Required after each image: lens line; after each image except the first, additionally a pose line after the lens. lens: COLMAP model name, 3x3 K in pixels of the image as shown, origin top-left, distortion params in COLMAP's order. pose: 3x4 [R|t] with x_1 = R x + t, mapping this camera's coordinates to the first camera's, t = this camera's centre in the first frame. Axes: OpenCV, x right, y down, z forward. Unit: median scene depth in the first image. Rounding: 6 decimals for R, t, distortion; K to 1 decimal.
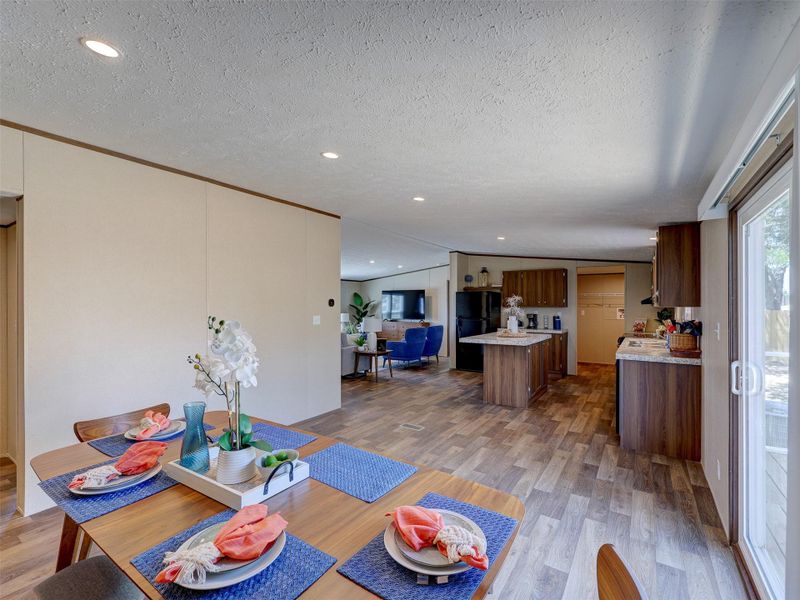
lens RADIAL K [[367.7, 0, 401.1], [0, 367.7, 303.2], [0, 0, 1]] dist [0.003120, -0.000493]
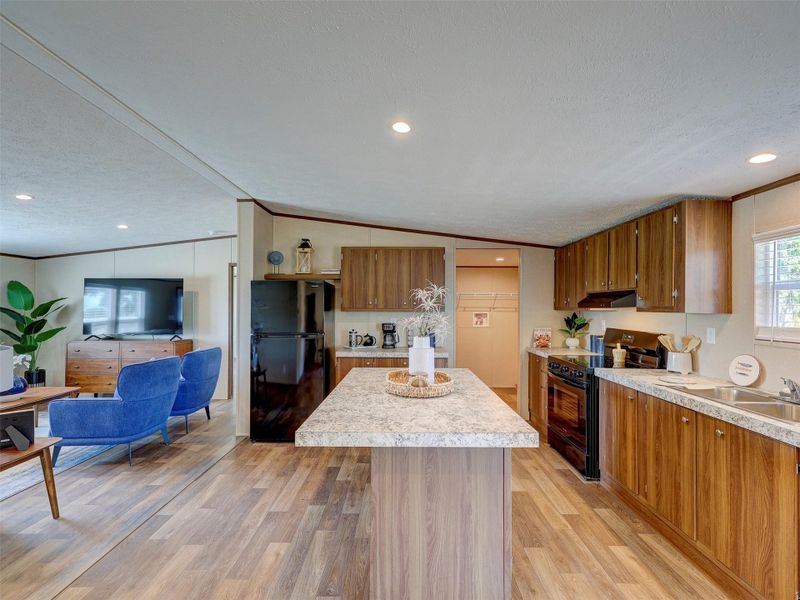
lens RADIAL K [[367.7, 0, 398.2], [0, 367.7, 302.1], [0, 0, 1]] dist [0.003120, -0.000493]
pose [[0.841611, 0.010255, 0.539987, 0.049416], [-0.005658, 0.999932, -0.010172, 0.001511], [-0.540055, 0.005506, 0.841612, 0.481128]]
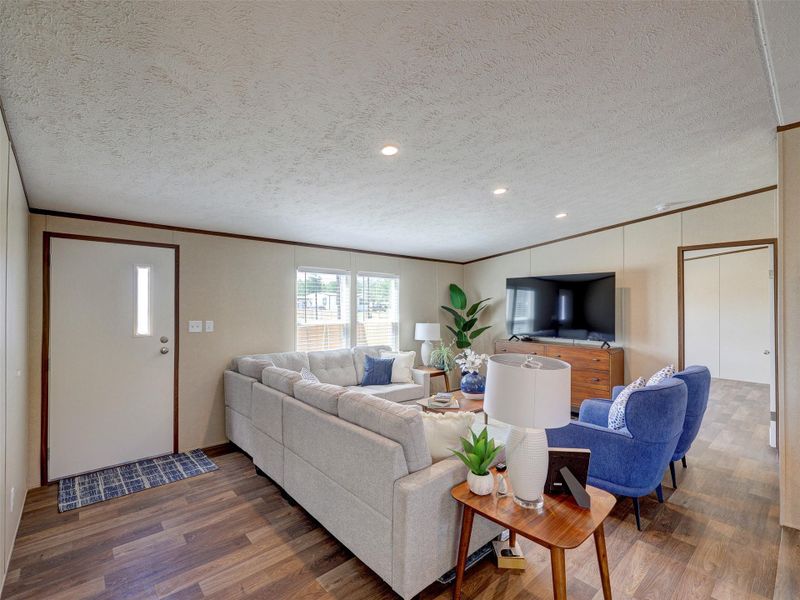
lens RADIAL K [[367.7, 0, 394.2], [0, 367.7, 302.1], [0, 0, 1]] dist [0.003120, -0.000493]
pose [[0.962145, -0.000506, -0.272537, -0.084480], [-0.002033, 0.999957, -0.009032, 0.003615], [0.272529, 0.009244, 0.962103, 0.653036]]
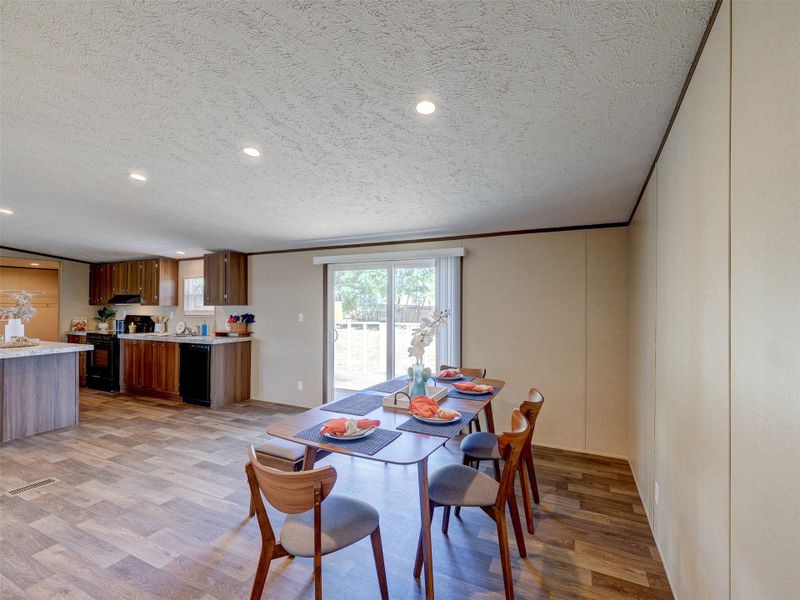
lens RADIAL K [[367.7, 0, 397.1], [0, 367.7, 304.1], [0, 0, 1]] dist [0.003120, -0.000493]
pose [[-0.123931, 0.001538, 0.992290, -0.376706], [-0.005837, 0.999980, -0.002279, 0.002024], [-0.992274, -0.006074, -0.123919, 0.227411]]
